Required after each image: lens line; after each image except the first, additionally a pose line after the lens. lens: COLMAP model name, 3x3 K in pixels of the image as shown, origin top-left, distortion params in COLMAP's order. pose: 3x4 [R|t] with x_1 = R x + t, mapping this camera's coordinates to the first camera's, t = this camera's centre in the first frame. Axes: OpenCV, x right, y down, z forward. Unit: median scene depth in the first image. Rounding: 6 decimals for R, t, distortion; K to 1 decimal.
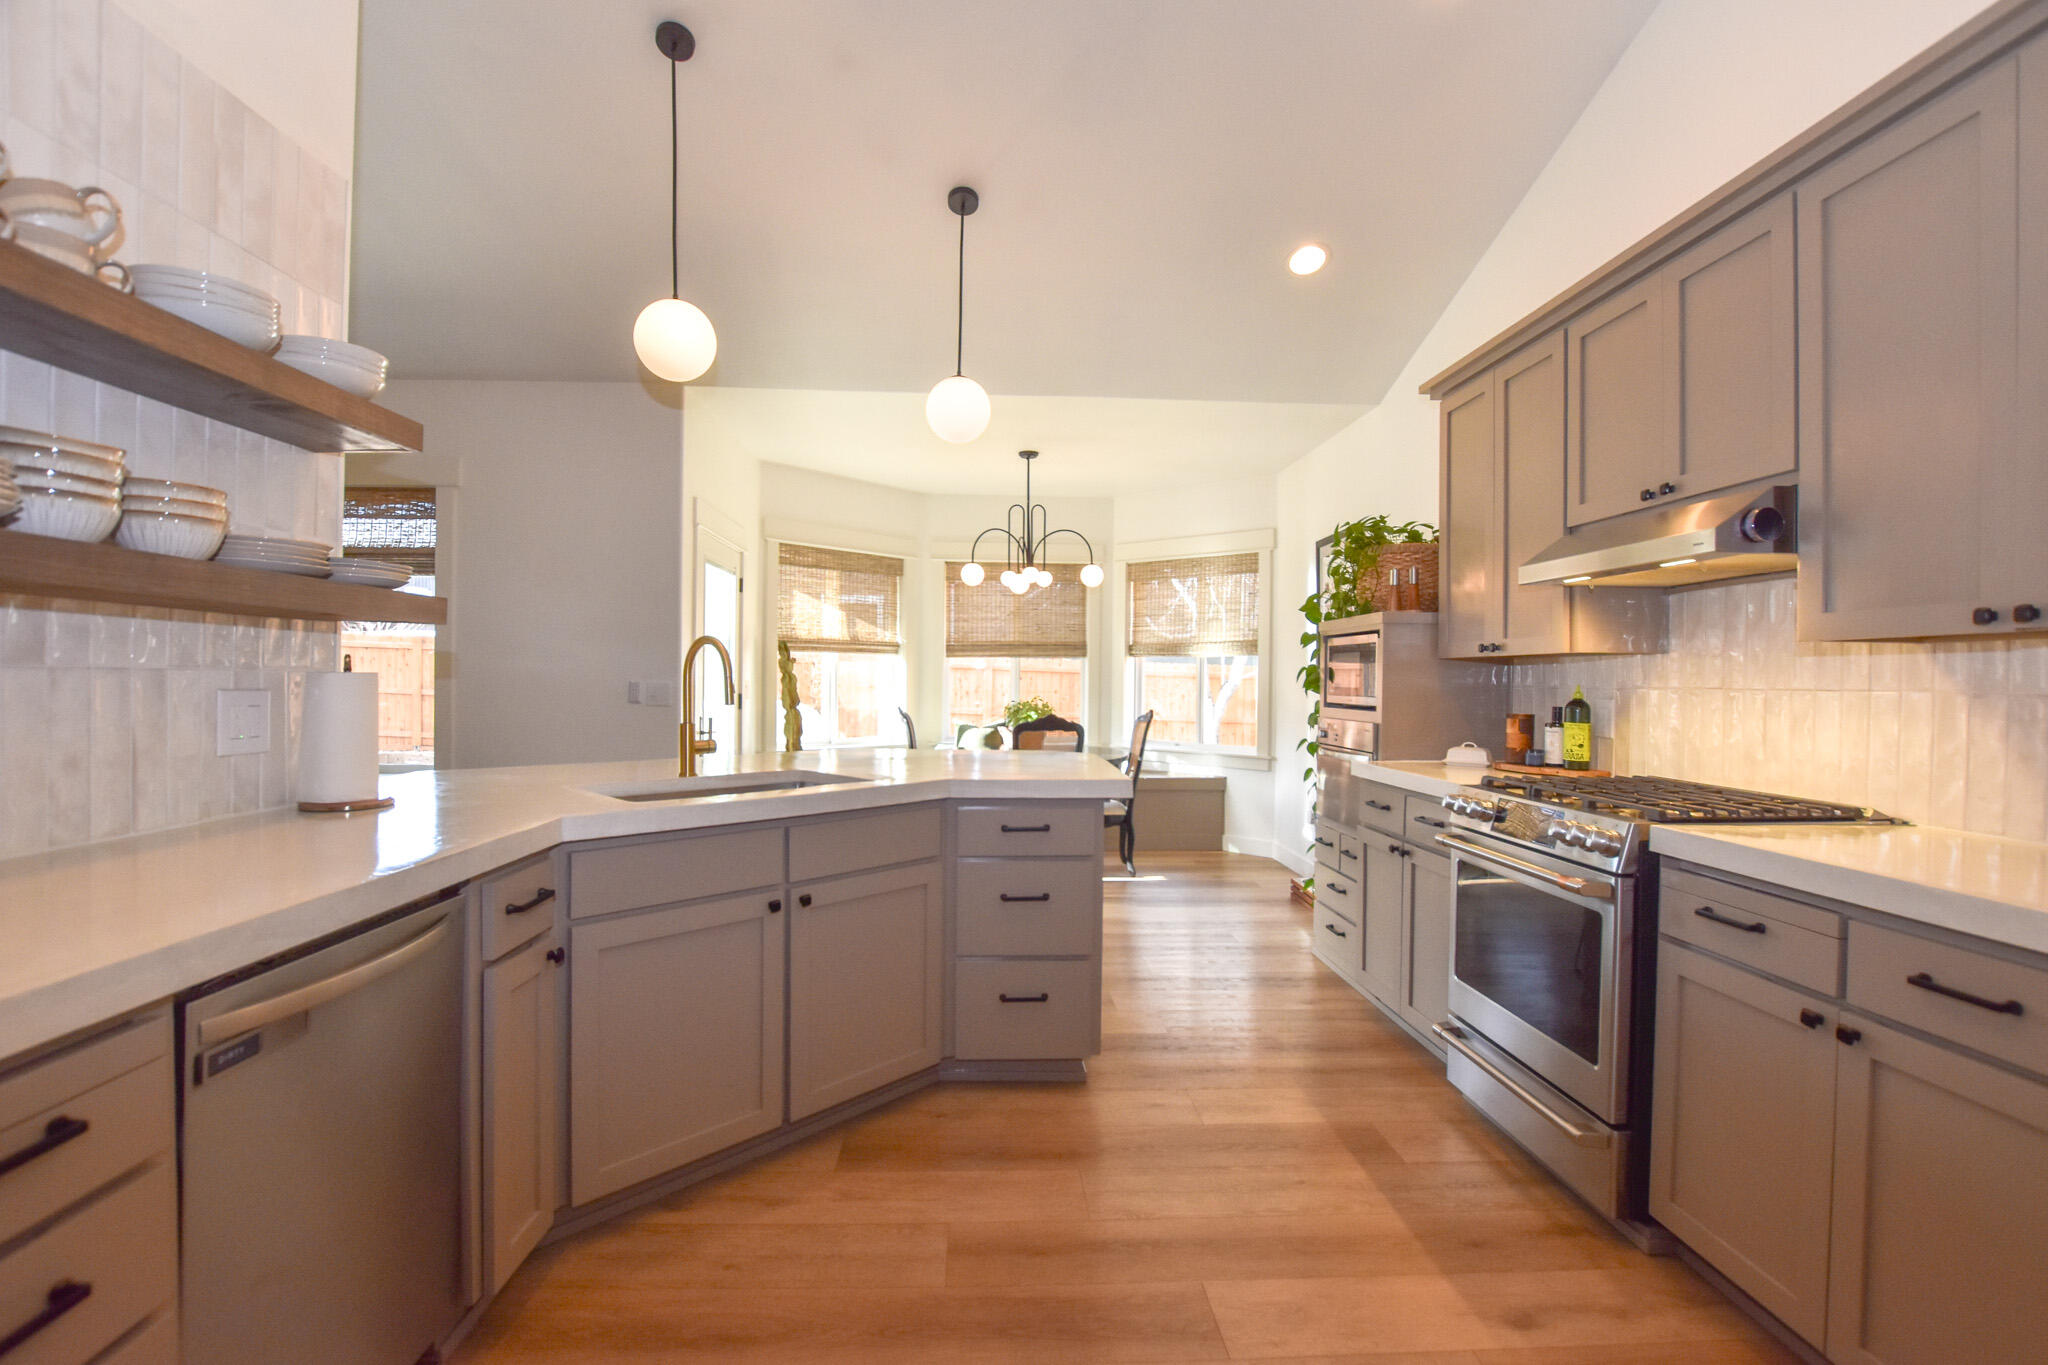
lens RADIAL K [[947.8, 0, 1024.0], [0, 947.8, 682.5], [0, 0, 1]] dist [-0.001909, -0.000304]
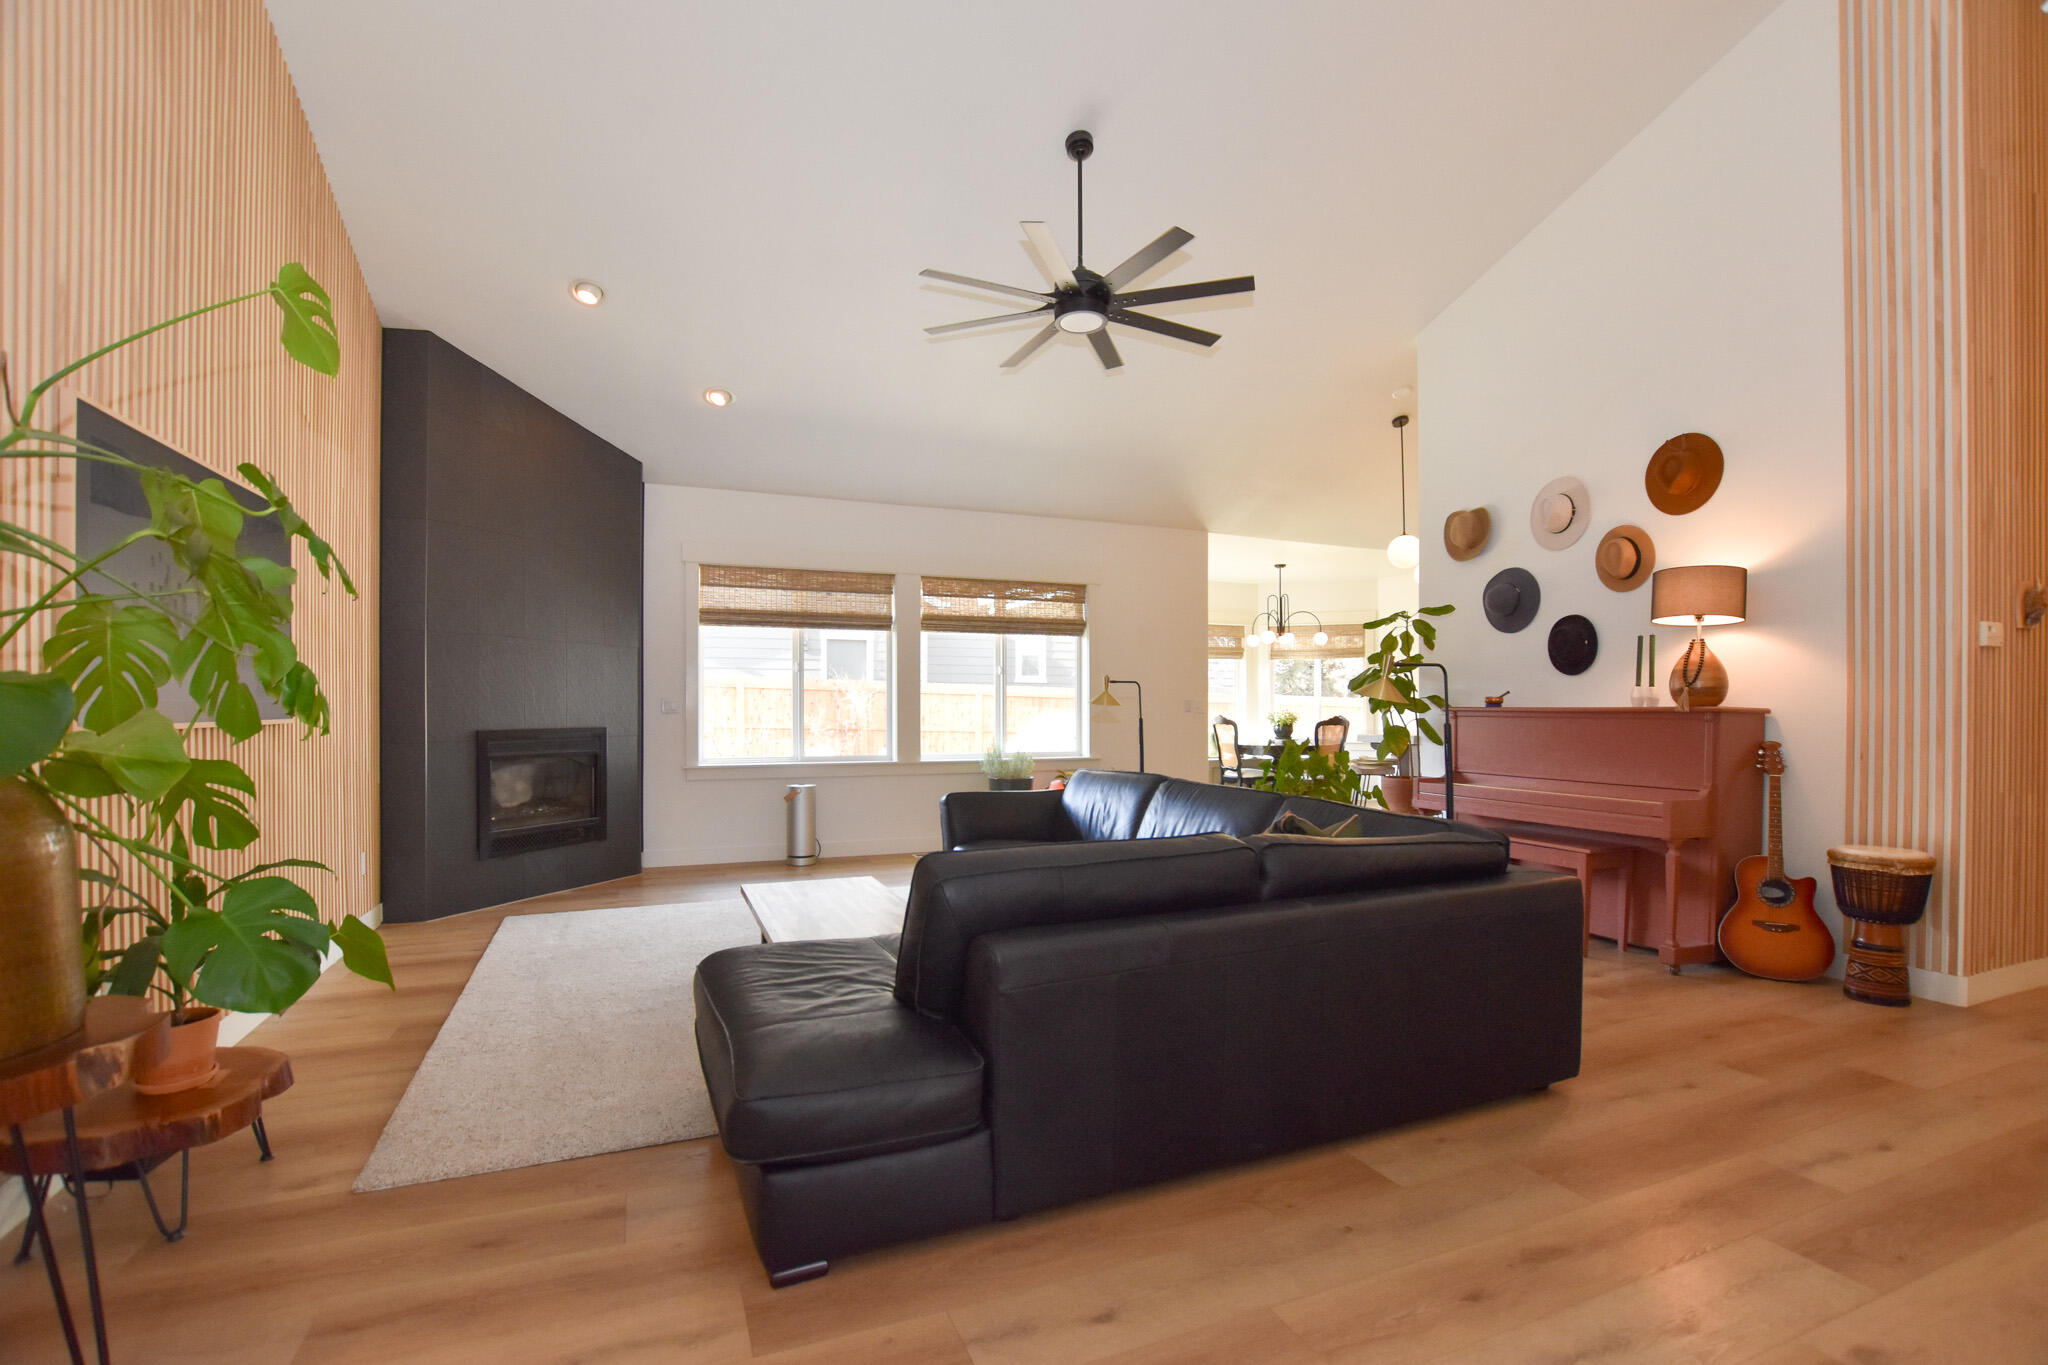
lens RADIAL K [[904.5, 0, 1014.6], [0, 904.5, 713.2], [0, 0, 1]] dist [-0.024956, 0.000552]
pose [[0.942481, -0.009983, 0.334110, -1.906172], [0.008170, 0.999943, 0.006830, 0.020230], [-0.334159, -0.003707, 0.942509, -0.781172]]
